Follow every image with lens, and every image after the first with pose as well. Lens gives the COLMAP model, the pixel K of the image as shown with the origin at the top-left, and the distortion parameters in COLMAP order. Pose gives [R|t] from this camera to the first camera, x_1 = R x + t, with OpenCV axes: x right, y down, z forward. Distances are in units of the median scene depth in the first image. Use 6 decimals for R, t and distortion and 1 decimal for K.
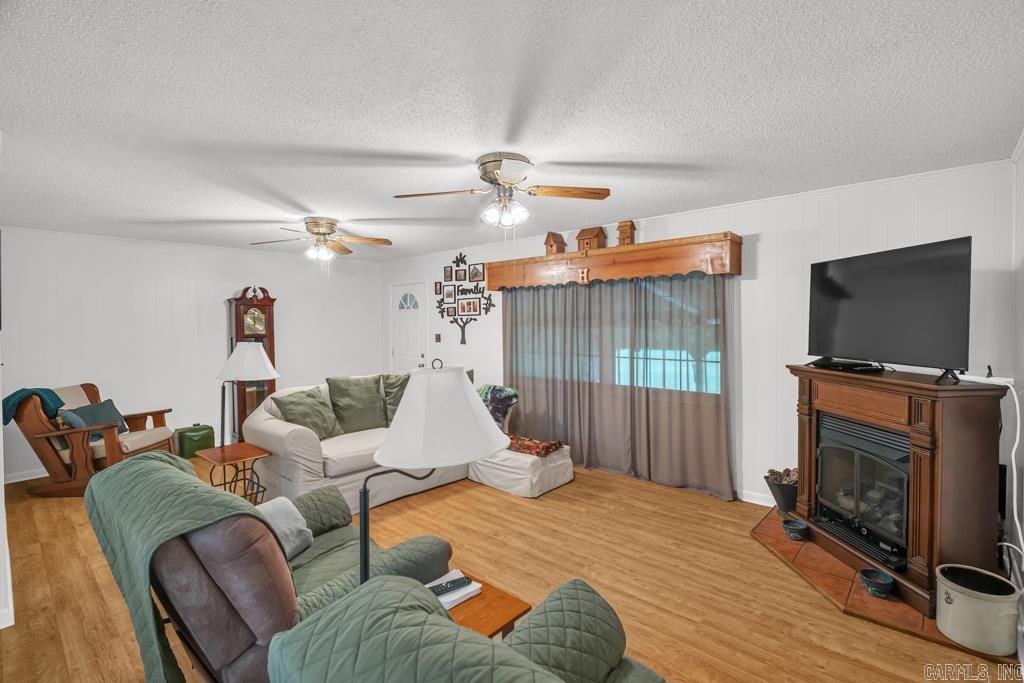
lens RADIAL K [[476.8, 0, 515.3], [0, 476.8, 332.2], [0, 0, 1]] dist [0.002098, -0.000672]
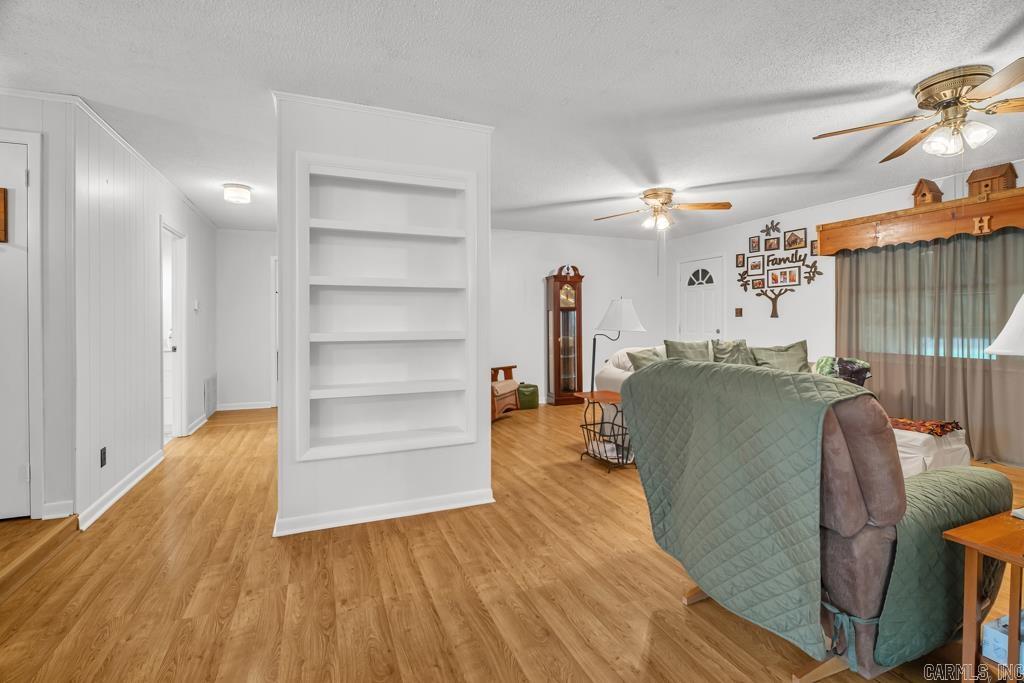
lens RADIAL K [[467.8, 0, 503.1], [0, 467.8, 323.4], [0, 0, 1]] dist [0.000435, -0.008834]
pose [[0.894486, 0.008217, -0.447021, -0.226295], [-0.012881, 0.999890, -0.007395, 0.064847], [0.446911, 0.012373, 0.894493, -0.078080]]
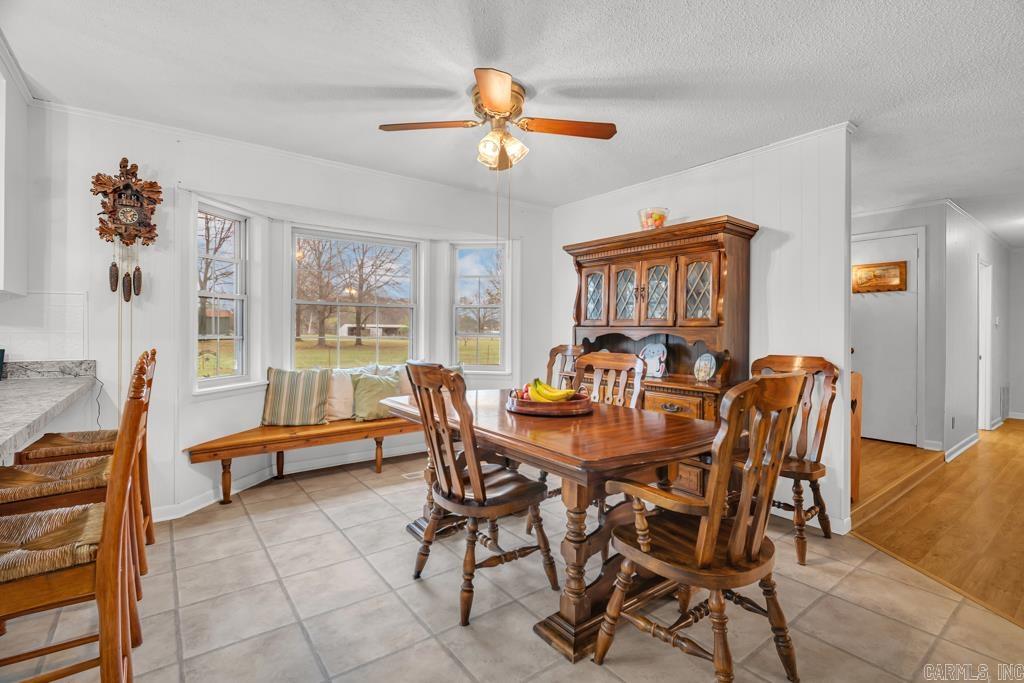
lens RADIAL K [[468.2, 0, 515.2], [0, 468.2, 329.5], [0, 0, 1]] dist [-0.000676, -0.000762]
pose [[-0.189633, 0.004705, -0.981844, 0.115009], [-0.022948, 0.999694, 0.009223, 0.066361], [0.981587, 0.024280, -0.189467, -0.442304]]
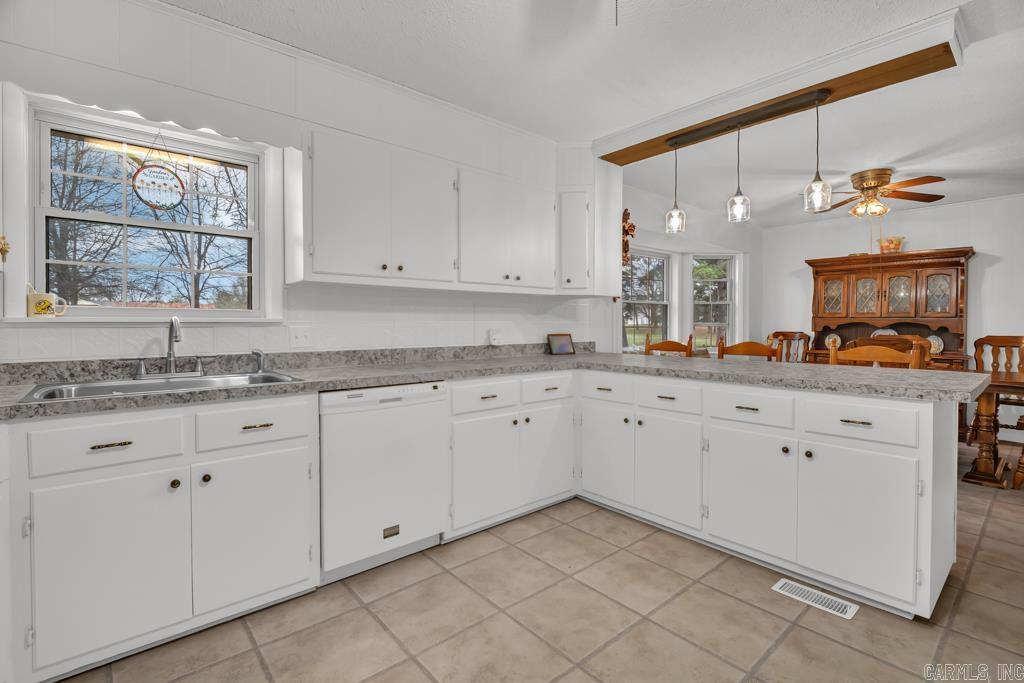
lens RADIAL K [[468.2, 0, 515.2], [0, 468.2, 329.5], [0, 0, 1]] dist [-0.000676, -0.000762]
pose [[-0.120186, 0.019192, -0.992566, 0.516682], [-0.016796, 0.999631, 0.021363, 0.082477], [0.992609, 0.019239, -0.119819, -1.082999]]
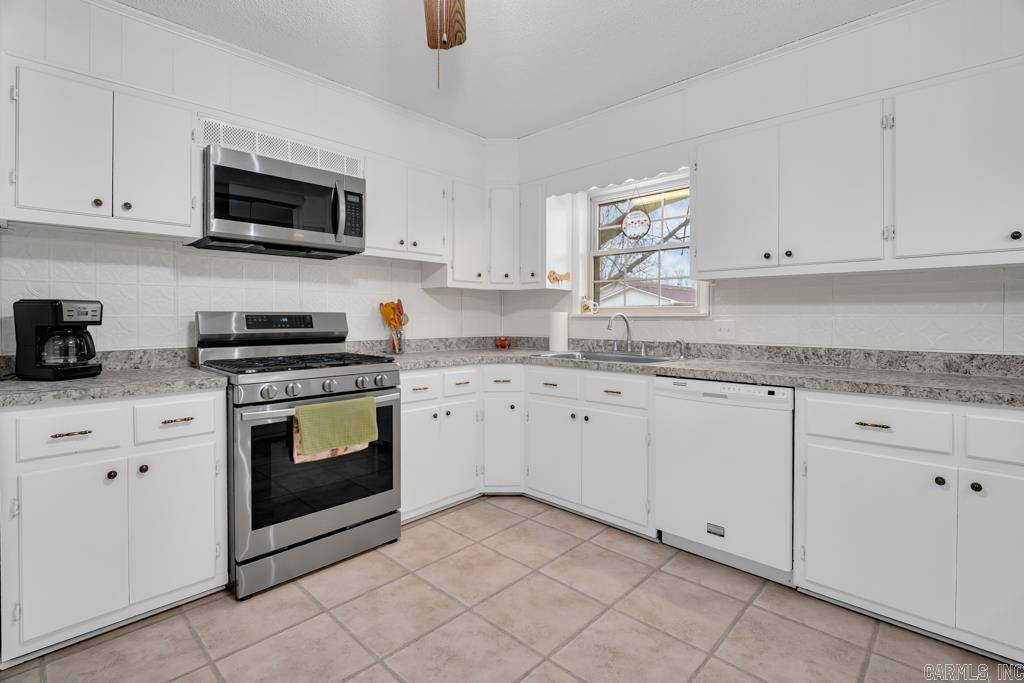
lens RADIAL K [[479.9, 0, 515.4], [0, 479.9, 321.9], [0, 0, 1]] dist [0.003386, -0.009038]
pose [[-0.999645, 0.006238, 0.025886, 0.264556], [0.006921, 0.999628, 0.026383, 0.079195], [-0.025712, 0.026553, -0.999317, -0.801094]]
